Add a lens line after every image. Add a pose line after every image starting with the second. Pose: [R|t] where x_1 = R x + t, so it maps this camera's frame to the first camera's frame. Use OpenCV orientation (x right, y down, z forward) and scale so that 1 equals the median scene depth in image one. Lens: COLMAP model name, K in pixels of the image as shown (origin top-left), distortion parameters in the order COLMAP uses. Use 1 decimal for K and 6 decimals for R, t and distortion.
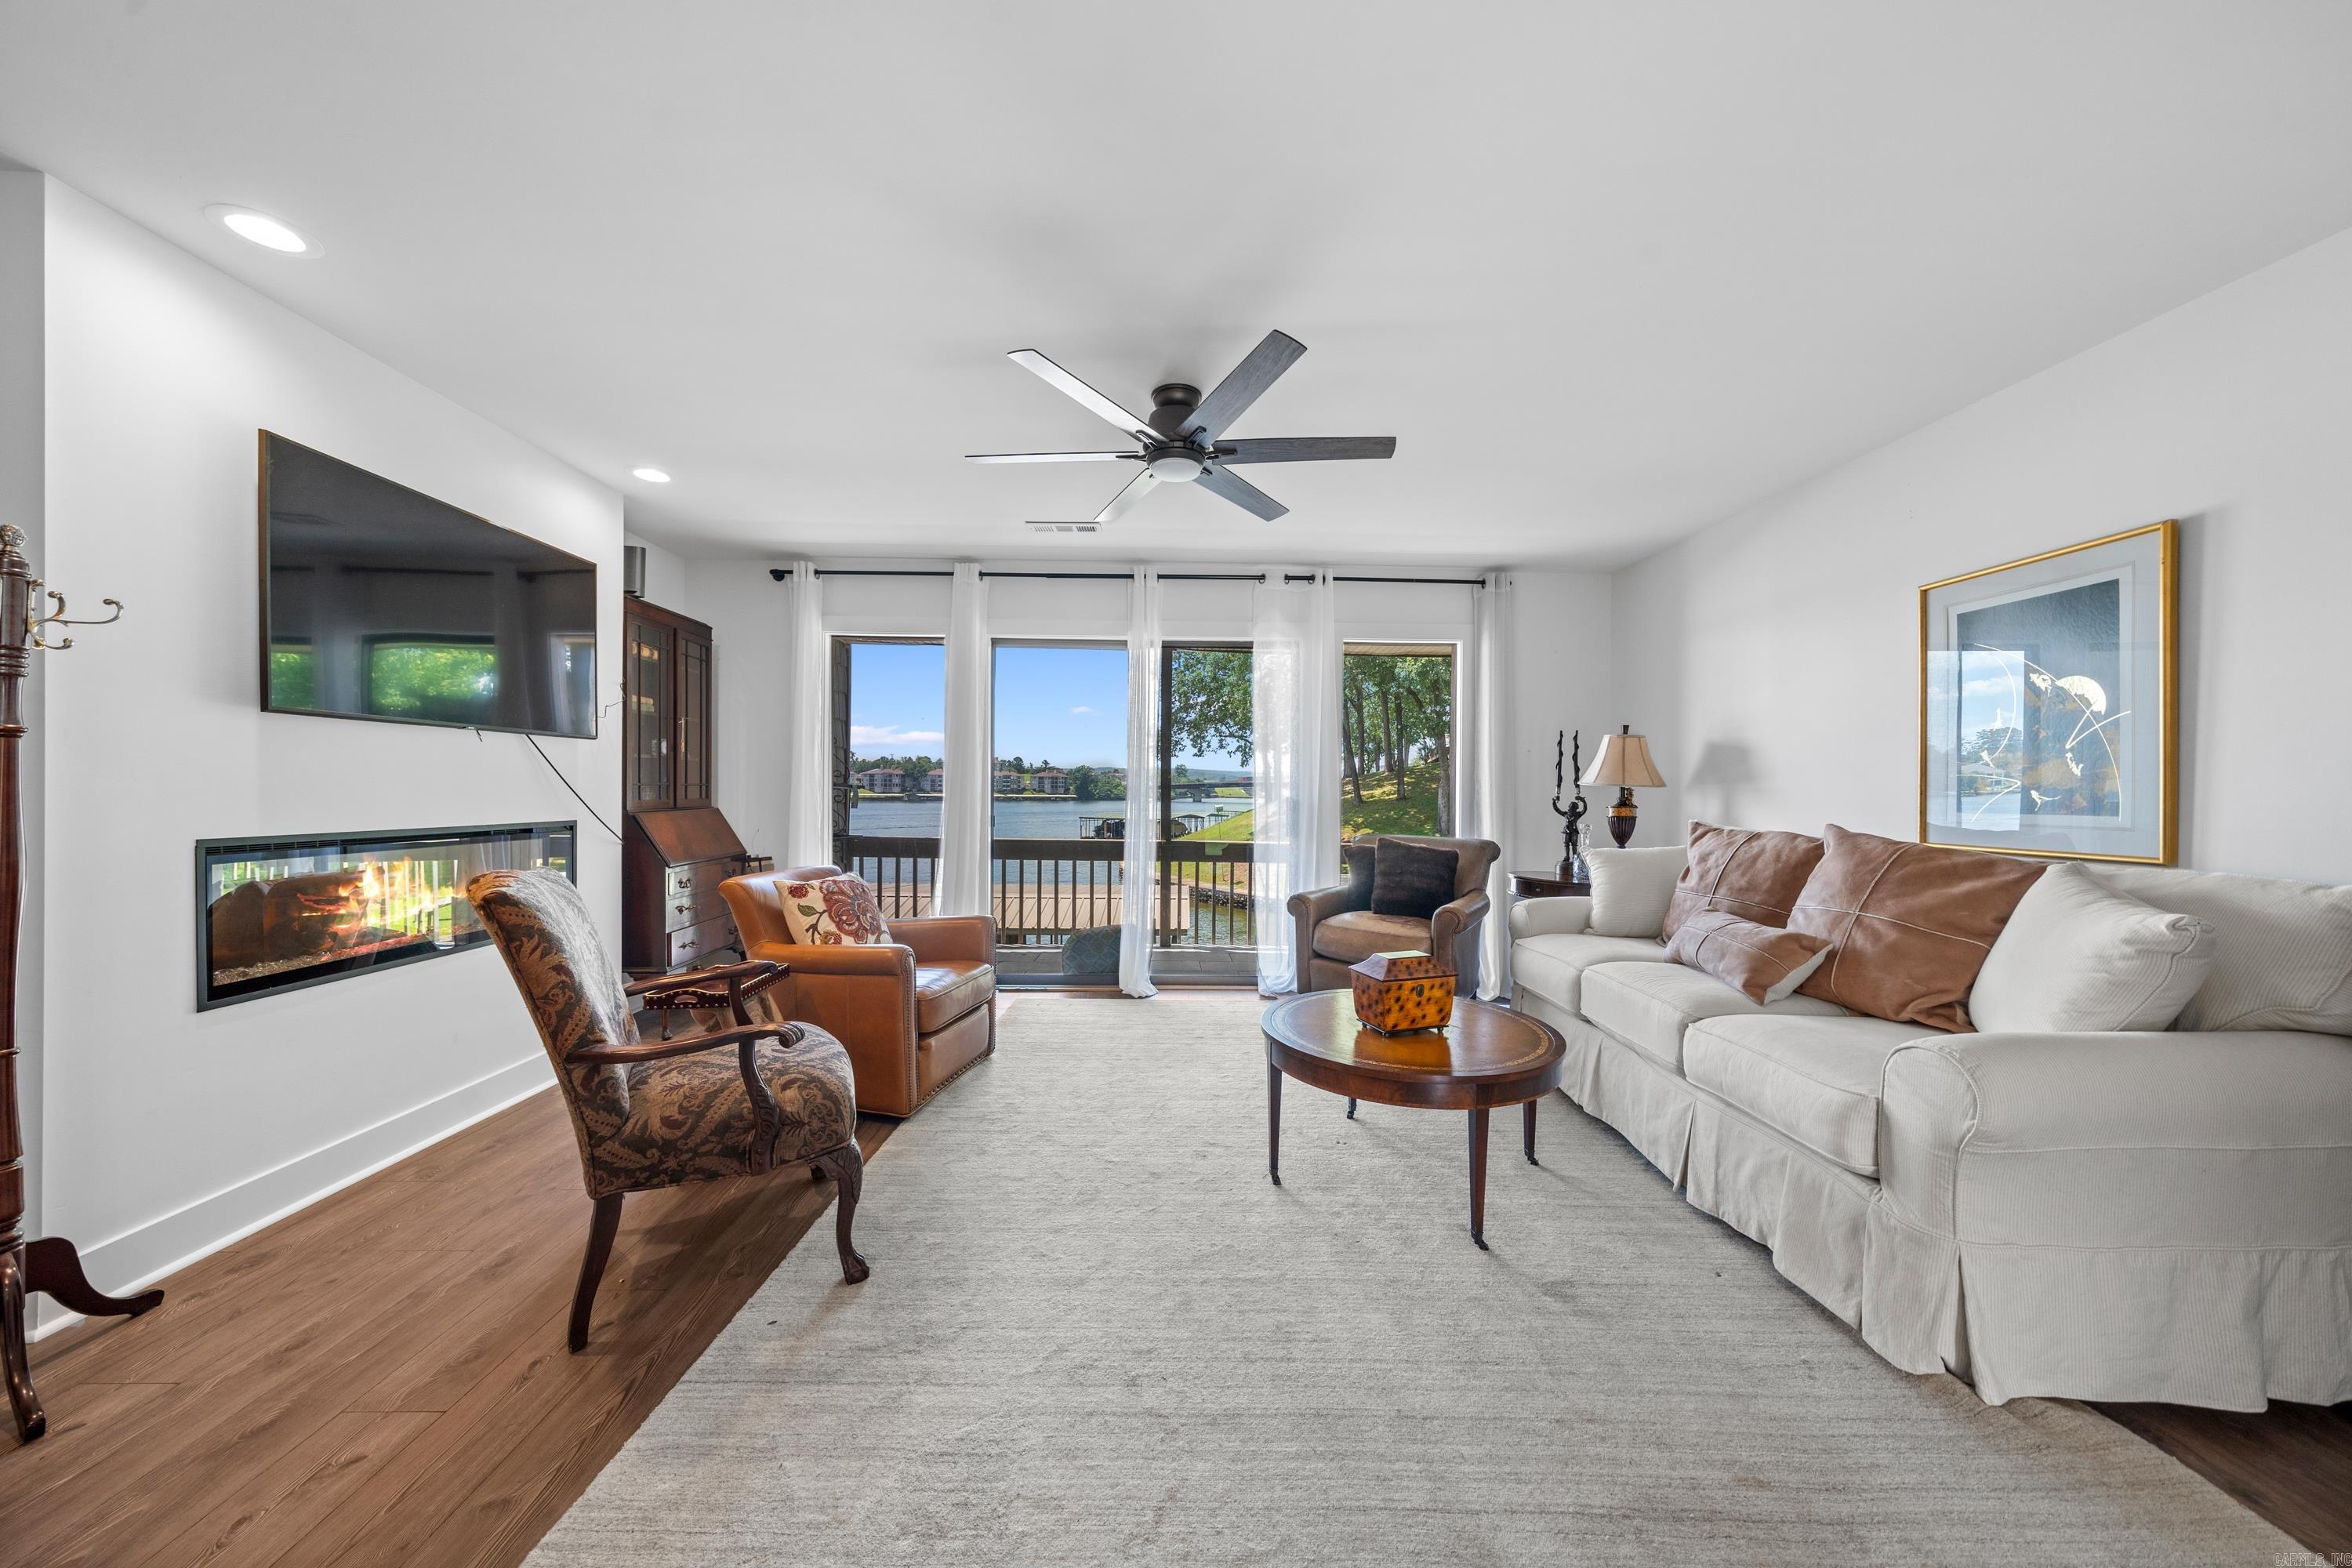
lens RADIAL K [[803.0, 0, 1161.1], [0, 803.0, 792.6], [0, 0, 1]] dist [-0.012751, -0.000055]
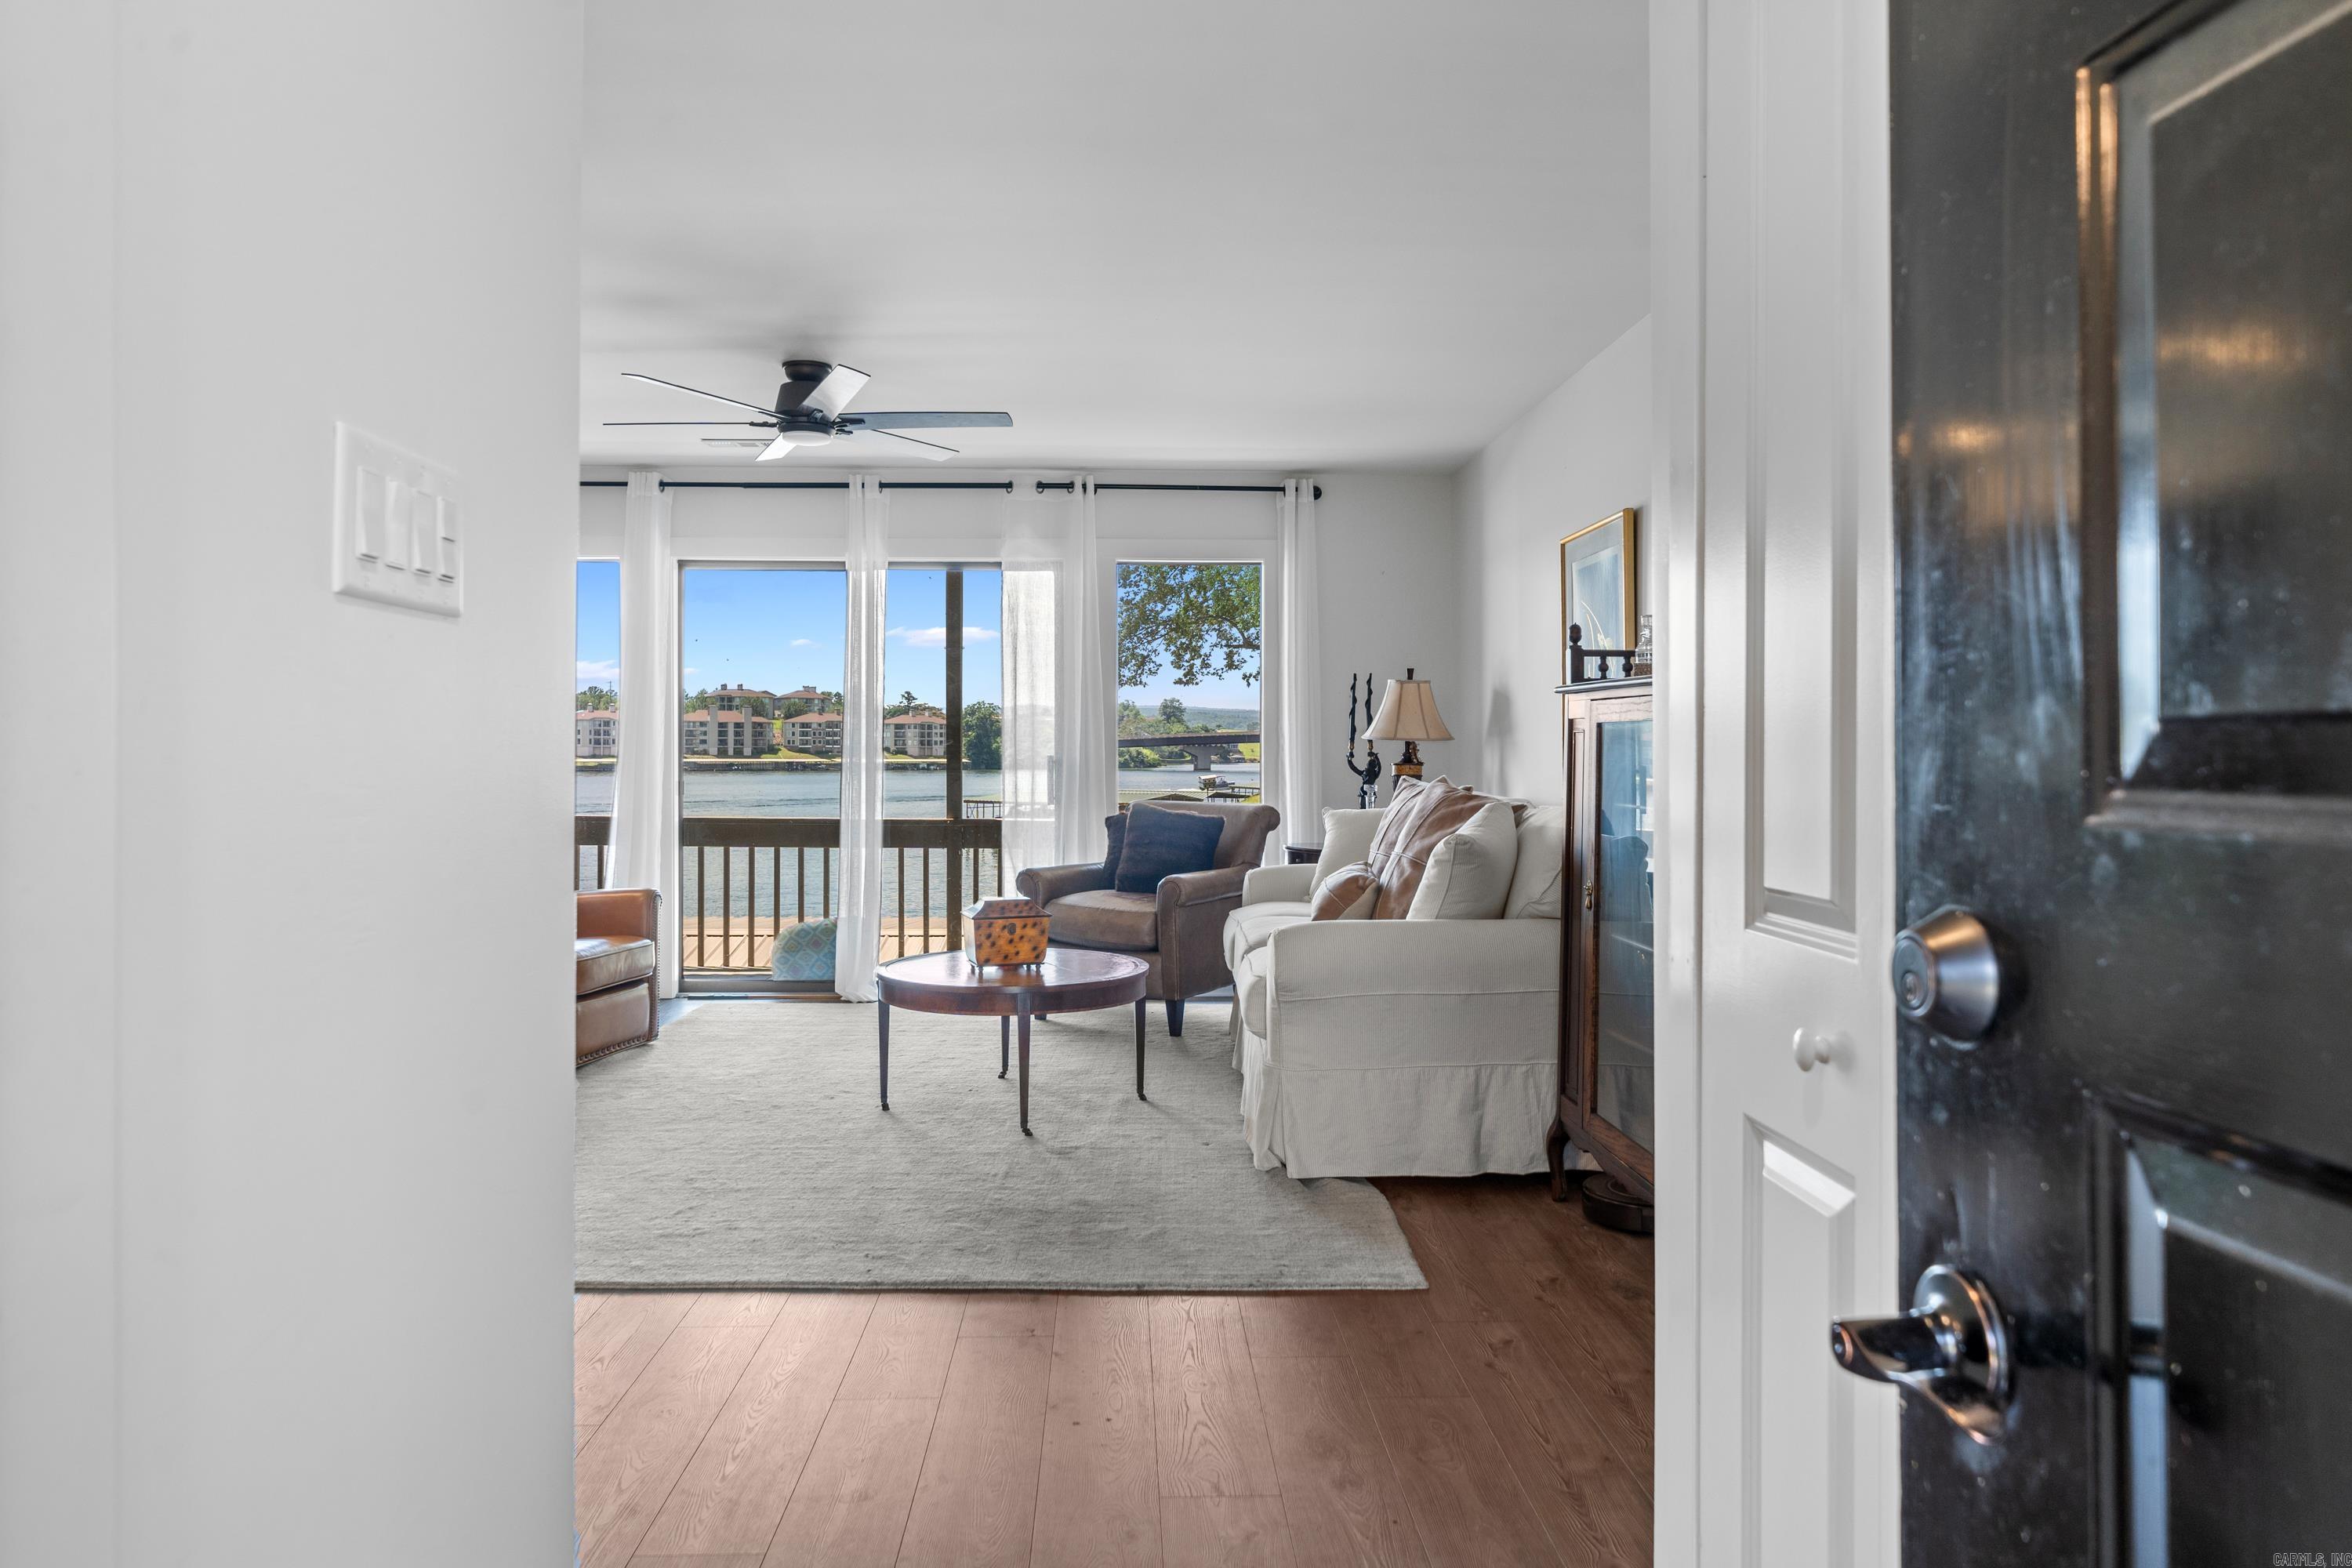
lens RADIAL K [[1573.7, 0, 1178.8], [0, 1573.7, 733.5], [0, 0, 1]] dist [-0.036331, -0.000651]
pose [[0.999682, -0.006555, 0.024331, 0.275444], [0.006861, 0.999898, -0.012493, 0.004902], [-0.024247, 0.012656, 0.999626, -0.634769]]
